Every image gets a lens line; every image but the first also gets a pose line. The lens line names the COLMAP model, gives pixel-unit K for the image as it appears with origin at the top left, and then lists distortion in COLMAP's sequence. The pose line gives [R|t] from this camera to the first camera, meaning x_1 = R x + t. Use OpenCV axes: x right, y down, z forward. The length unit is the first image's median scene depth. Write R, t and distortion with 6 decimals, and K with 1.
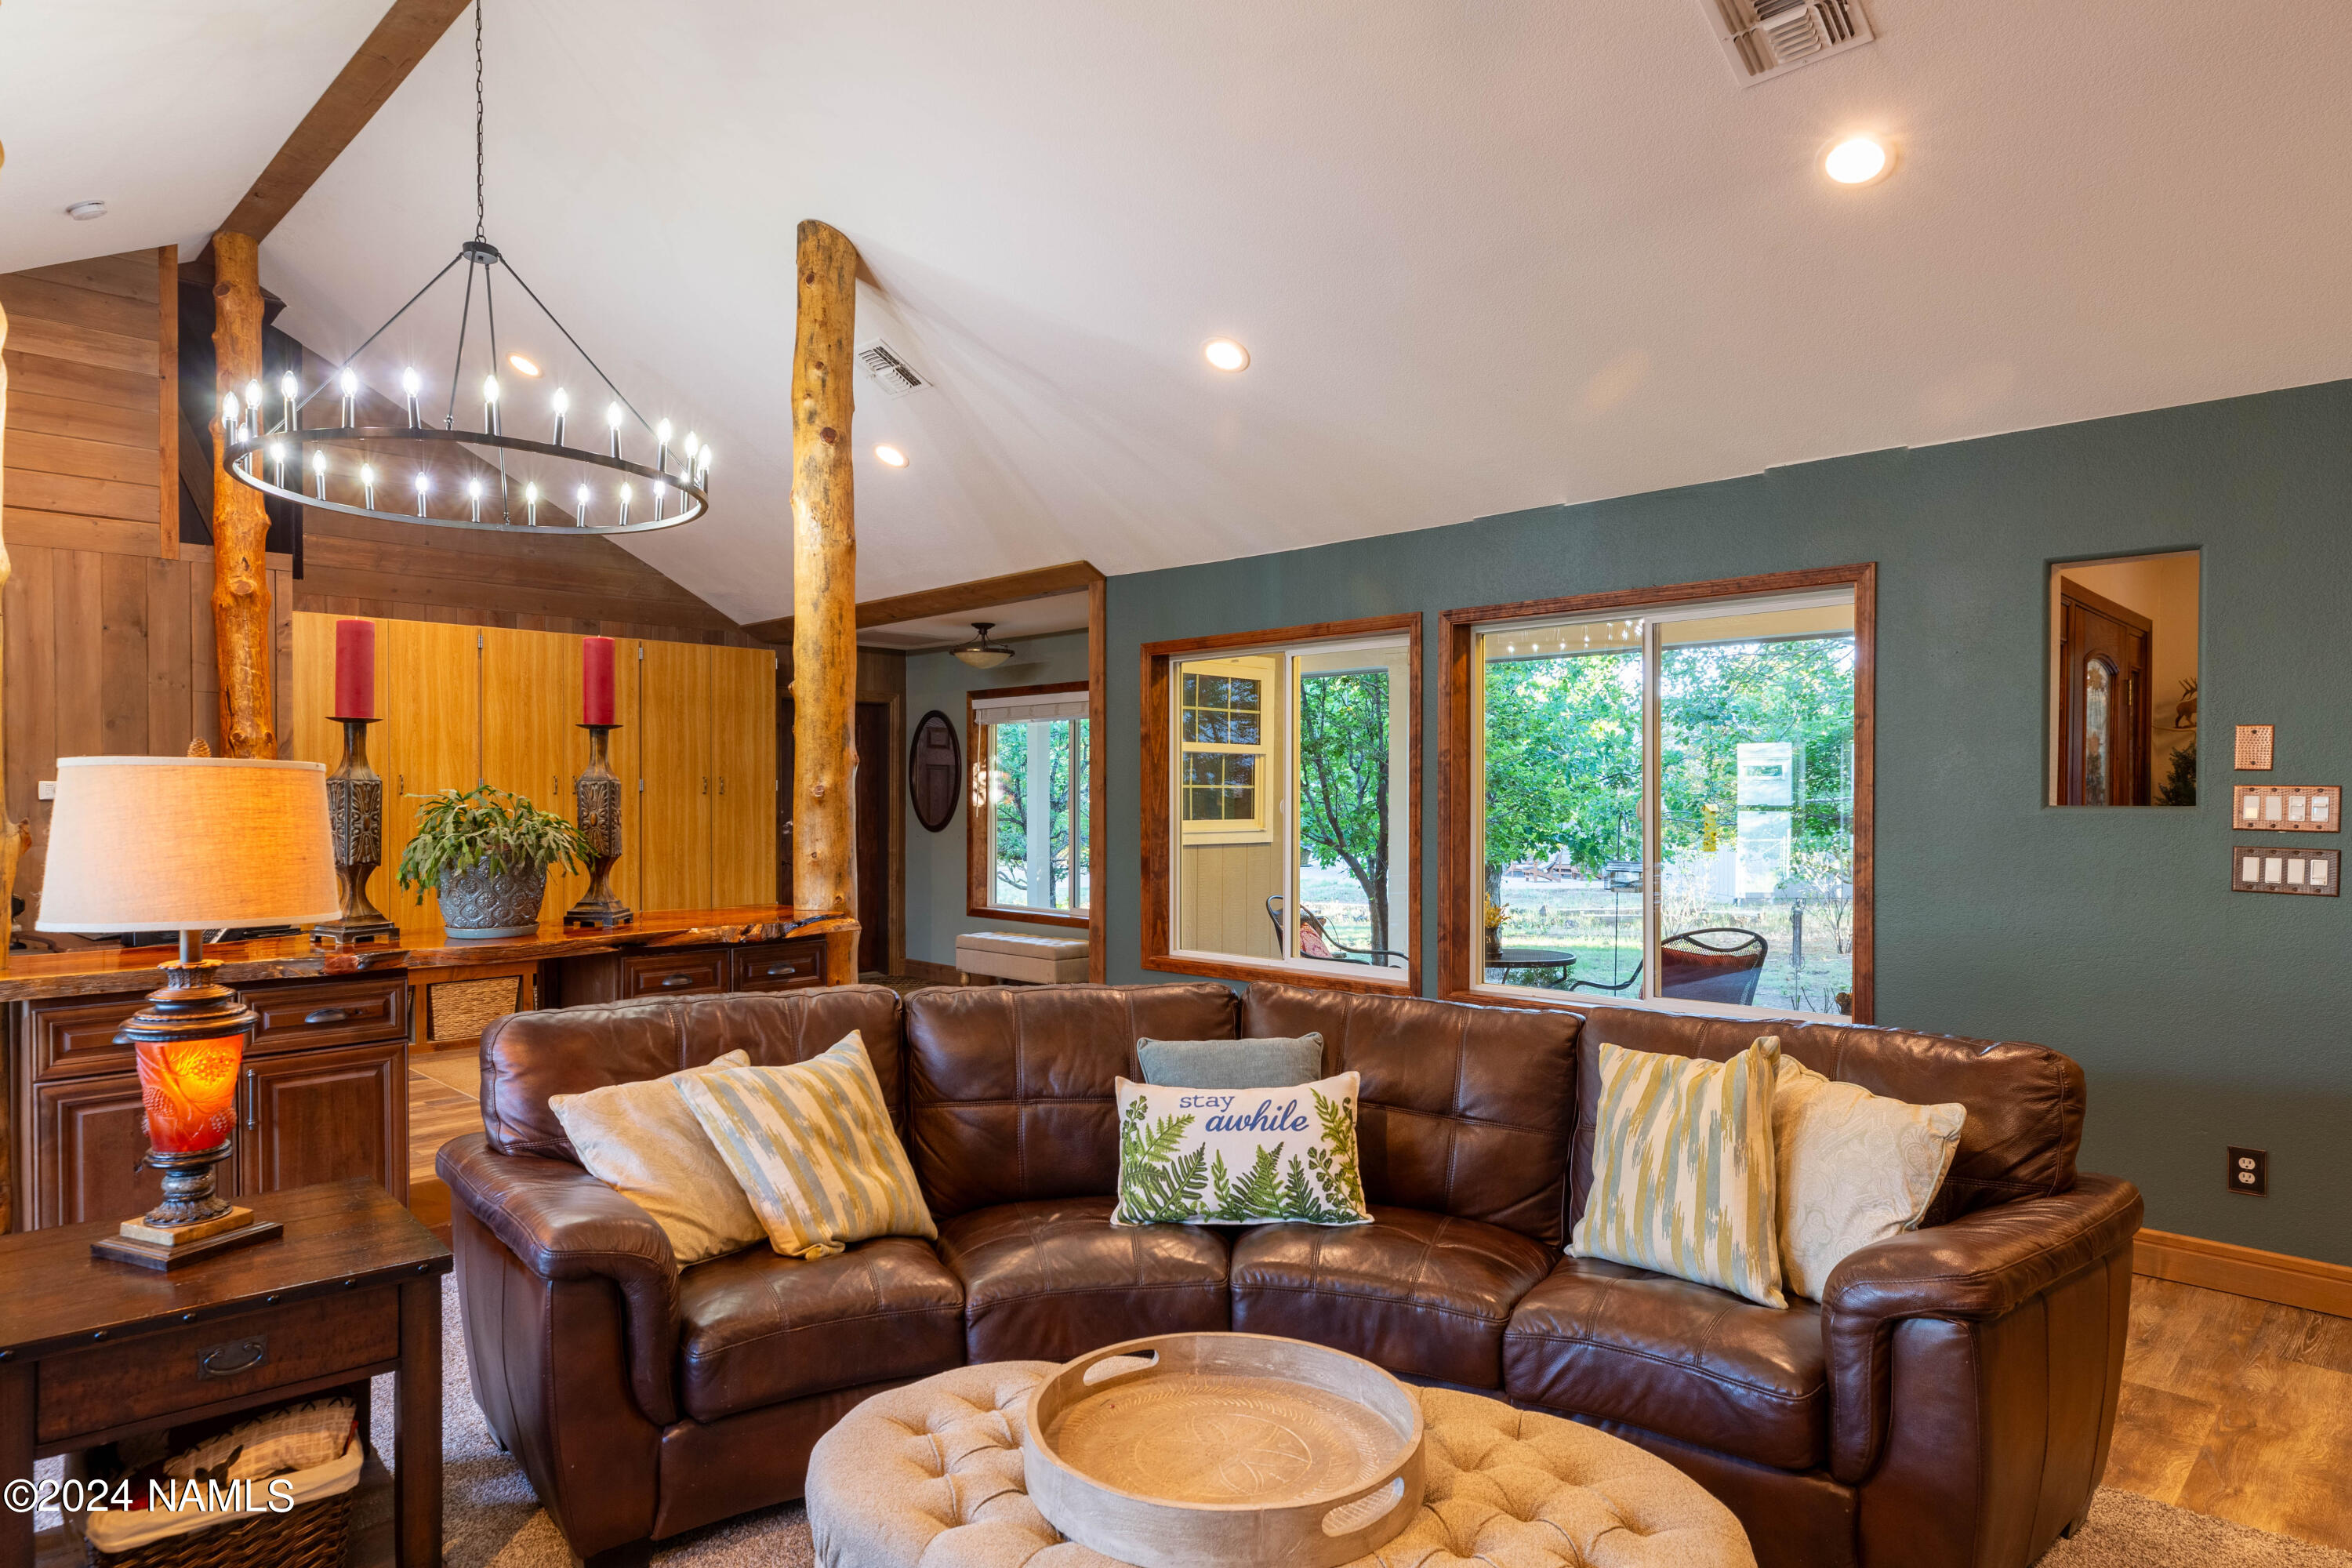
lens RADIAL K [[1351.8, 0, 1182.5], [0, 1351.8, 786.2], [0, 0, 1]] dist [-0.004304, -0.001094]
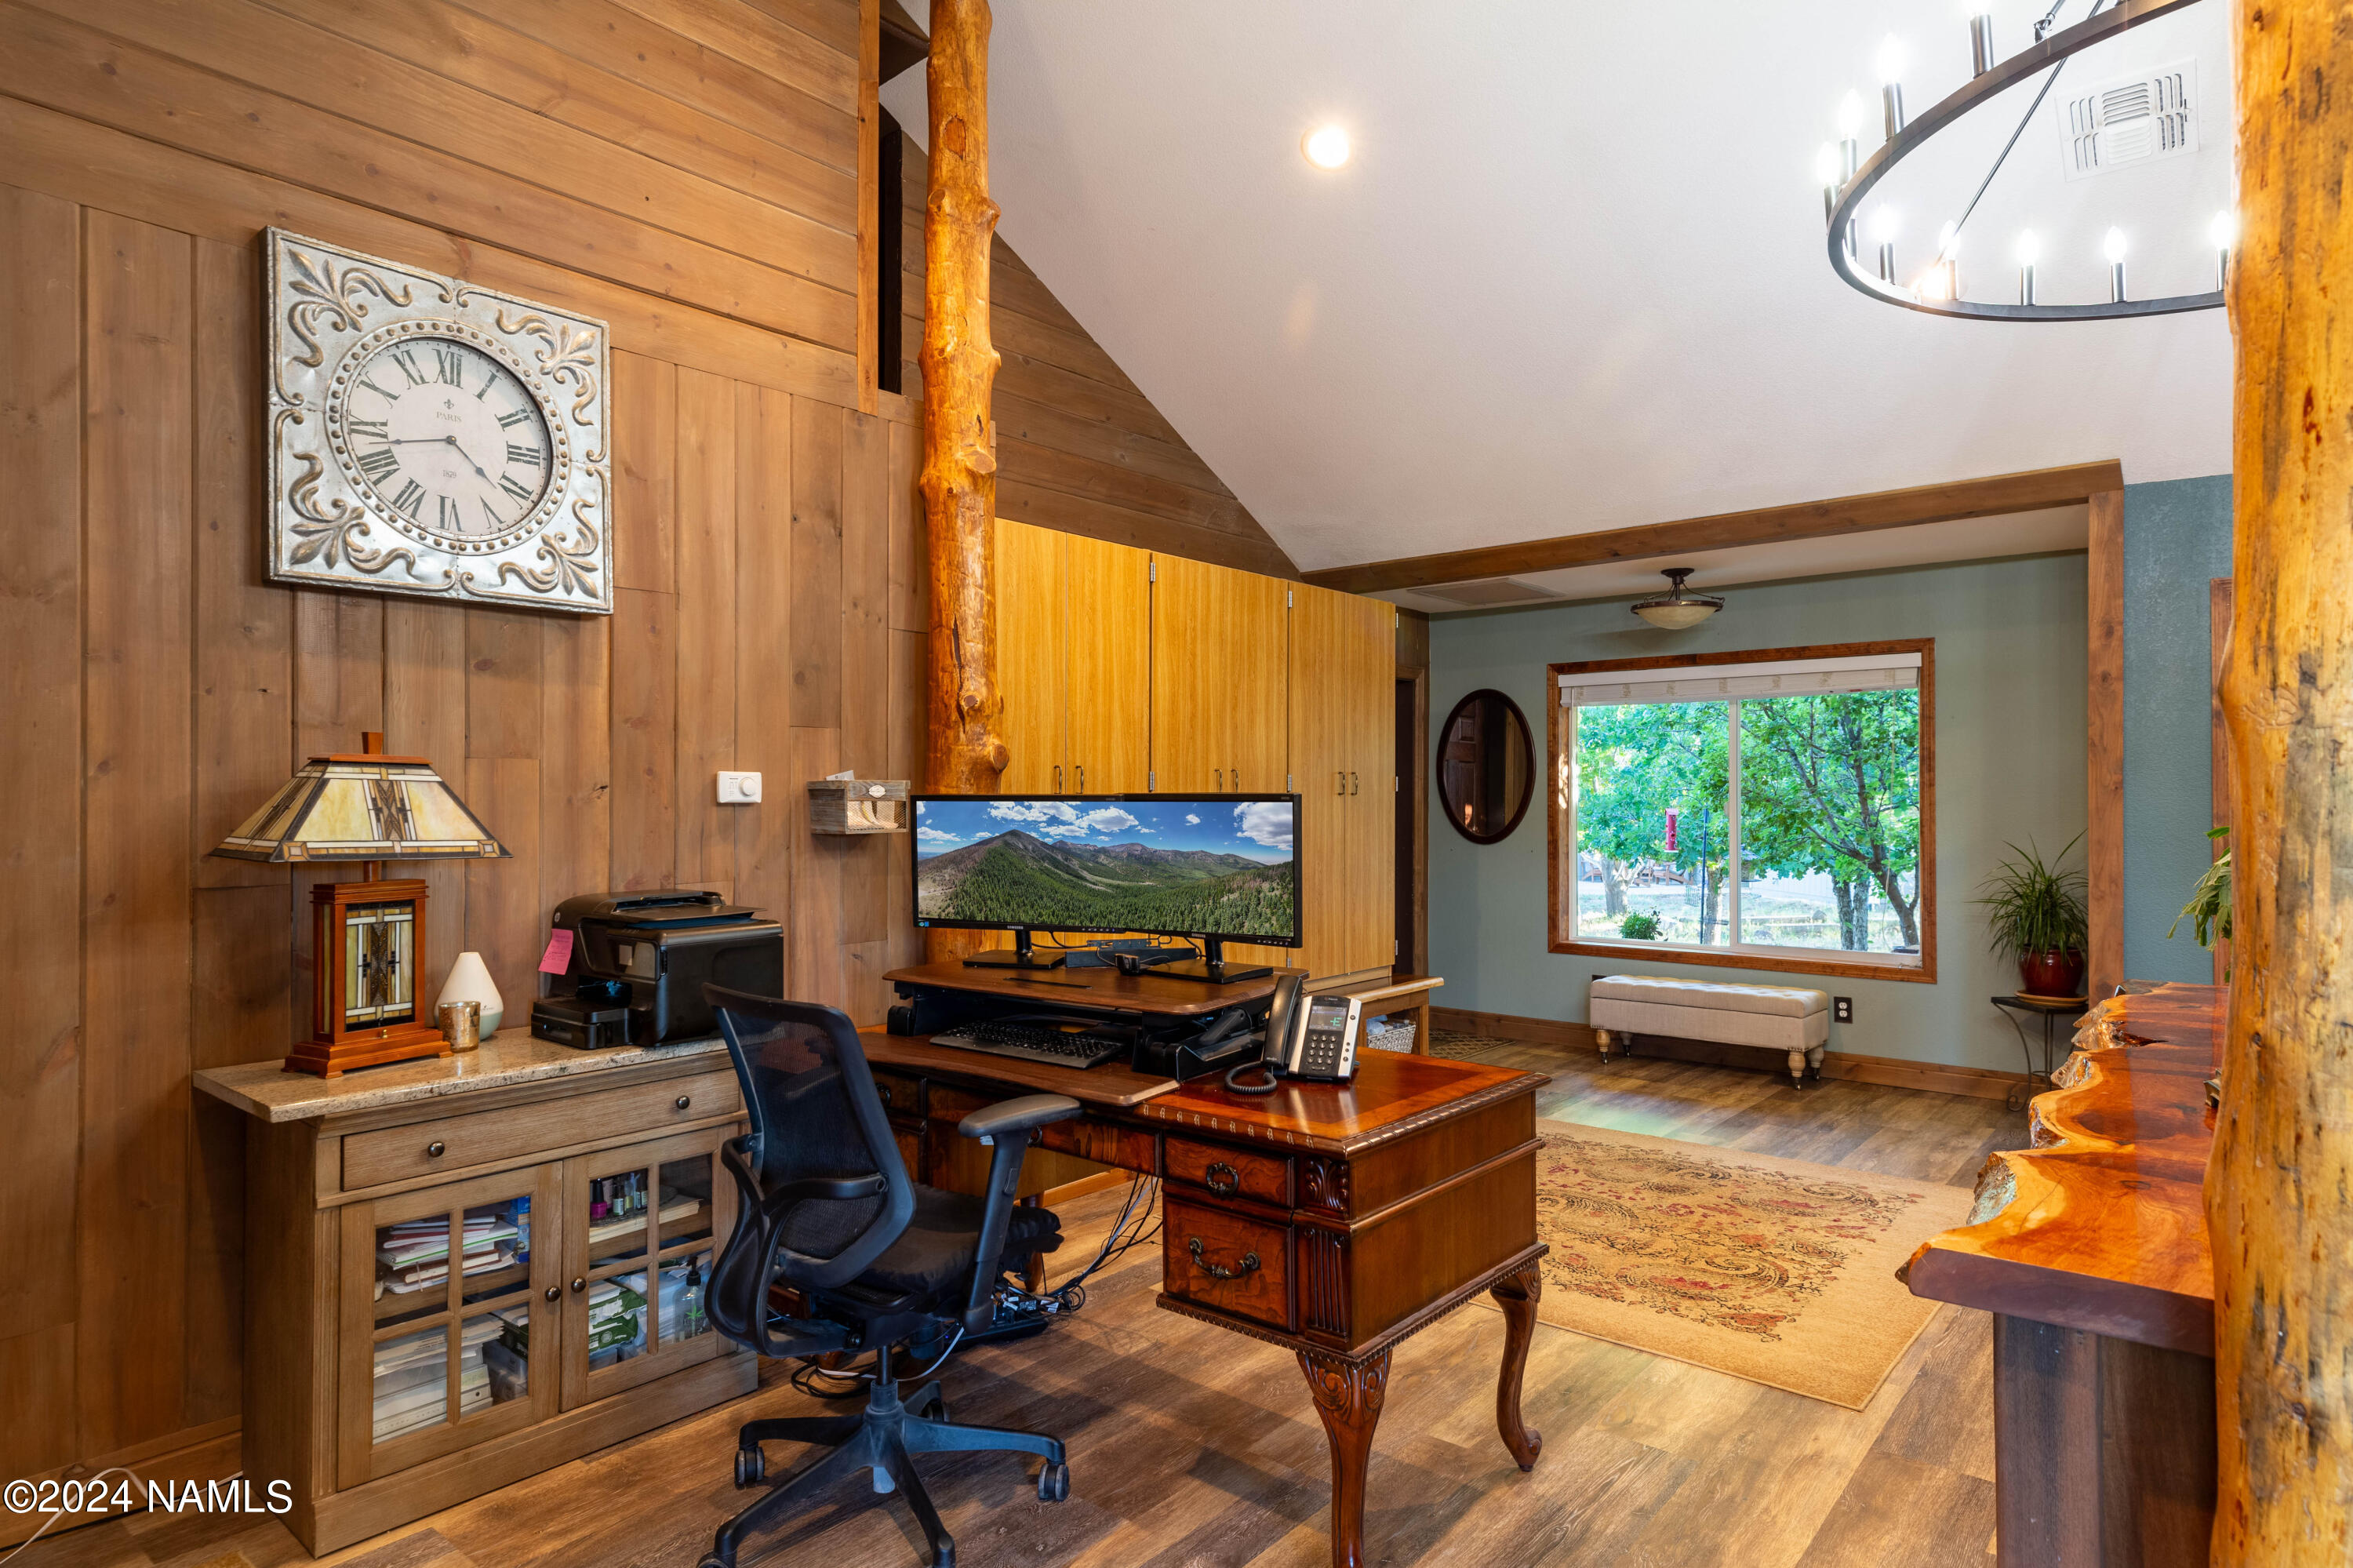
lens RADIAL K [[1352.4, 0, 1183.0], [0, 1352.4, 786.2], [0, 0, 1]] dist [-0.004304, -0.001094]
pose [[0.996480, 0.001634, 0.083818, -0.991613], [-0.001437, 0.999996, -0.002409, 0.005192], [-0.083821, 0.002280, 0.996478, 0.559207]]
